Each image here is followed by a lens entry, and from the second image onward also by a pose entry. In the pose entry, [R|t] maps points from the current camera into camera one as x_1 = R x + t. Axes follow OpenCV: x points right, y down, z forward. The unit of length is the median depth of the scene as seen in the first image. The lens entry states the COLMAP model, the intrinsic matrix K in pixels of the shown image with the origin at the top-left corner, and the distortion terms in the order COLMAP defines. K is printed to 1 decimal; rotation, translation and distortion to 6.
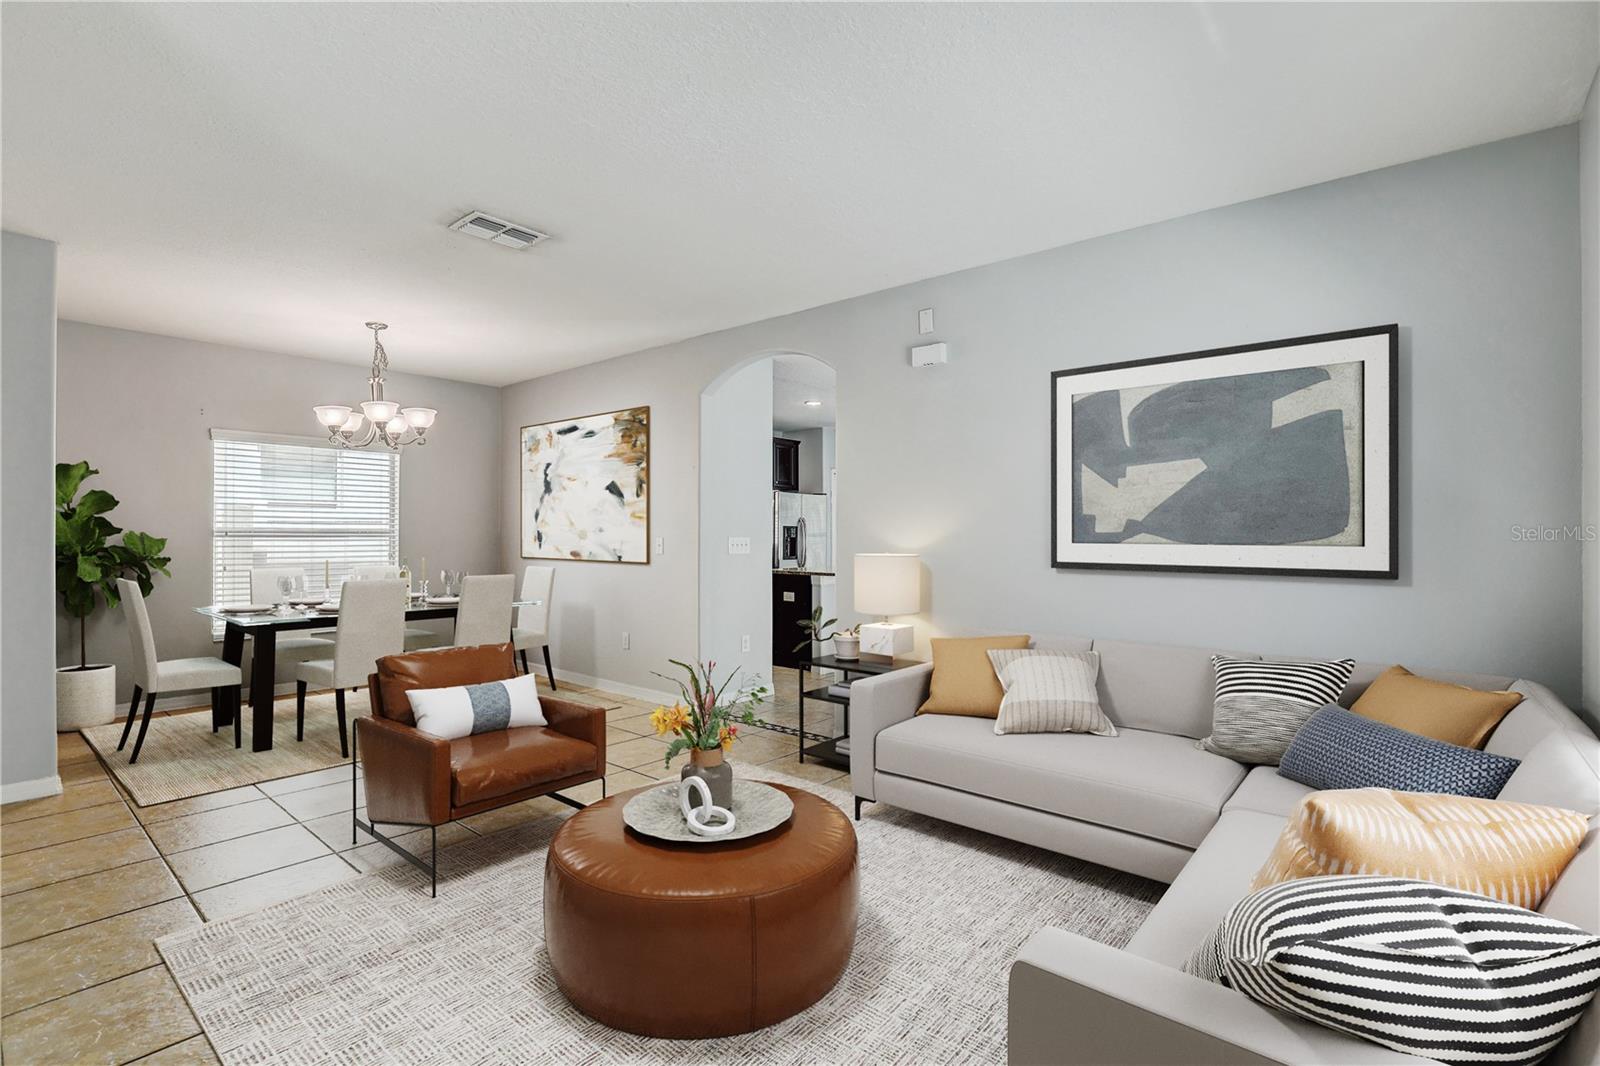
lens RADIAL K [[749.1, 0, 800.0], [0, 749.1, 533.0], [0, 0, 1]] dist [-0.001562, -0.000137]
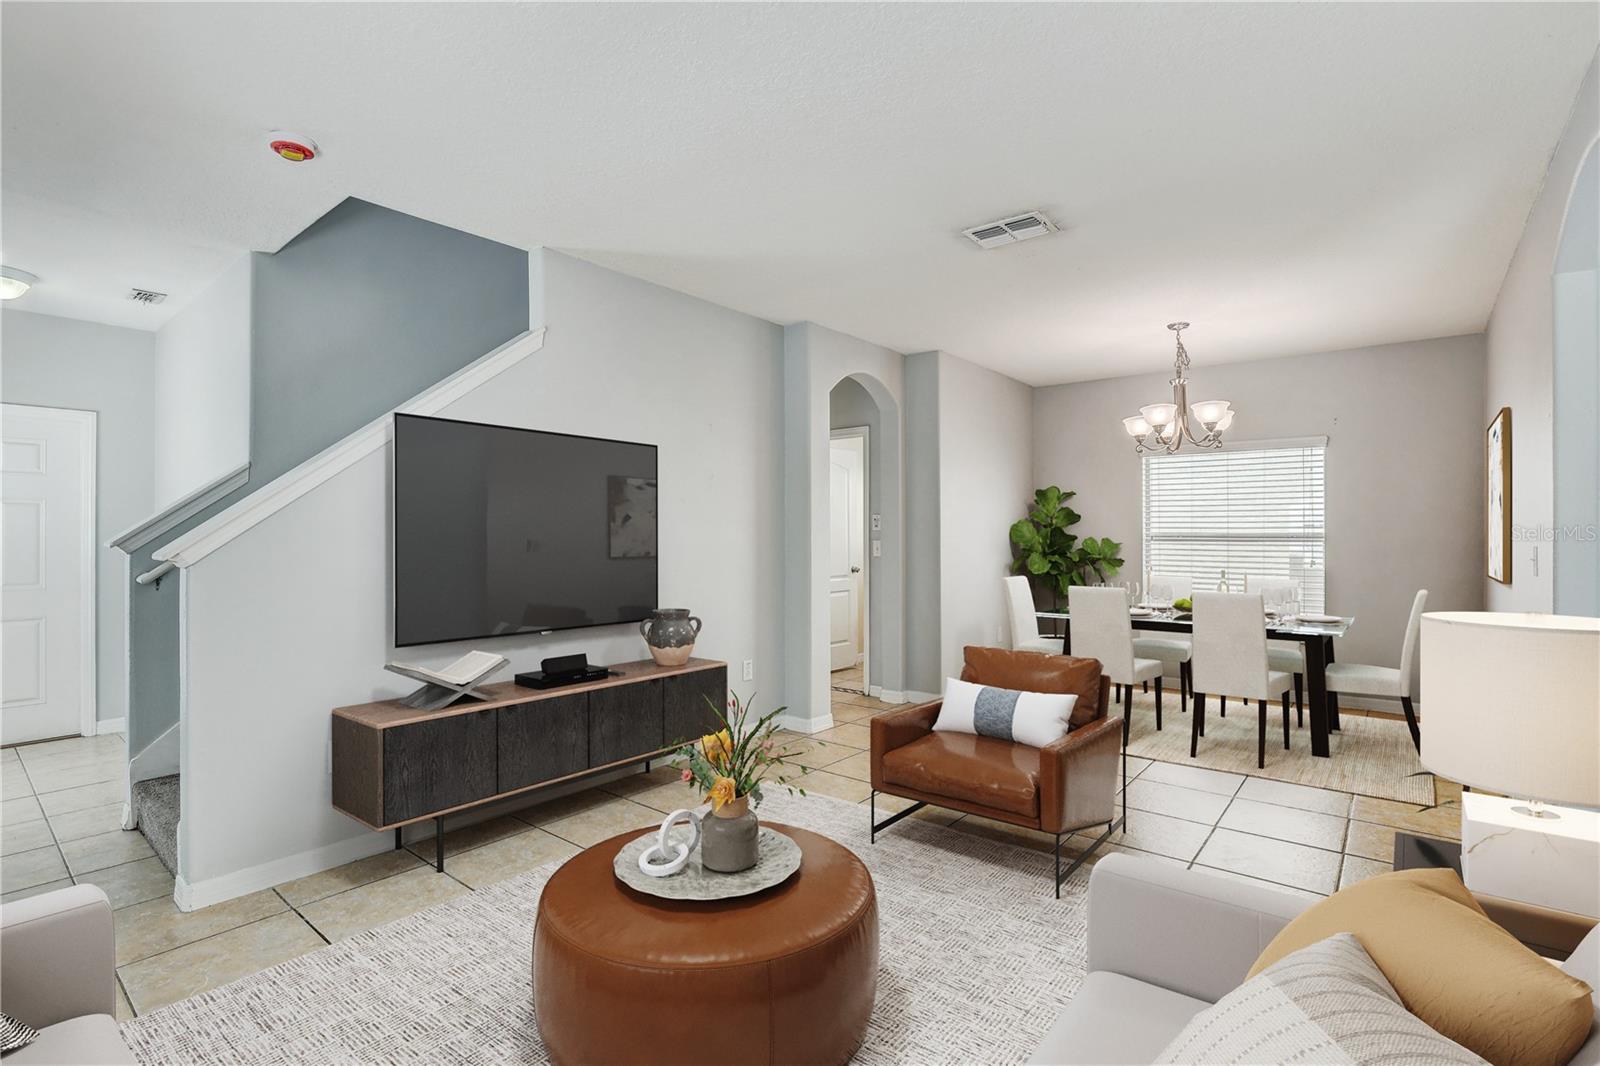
lens RADIAL K [[749.1, 0, 800.0], [0, 749.1, 533.0], [0, 0, 1]] dist [-0.001562, -0.000137]
pose [[0.043287, -0.008251, -0.999029, 0.392922], [-0.001179, 0.999965, -0.008309, 0.003679], [0.999062, 0.001537, 0.043276, 0.466570]]
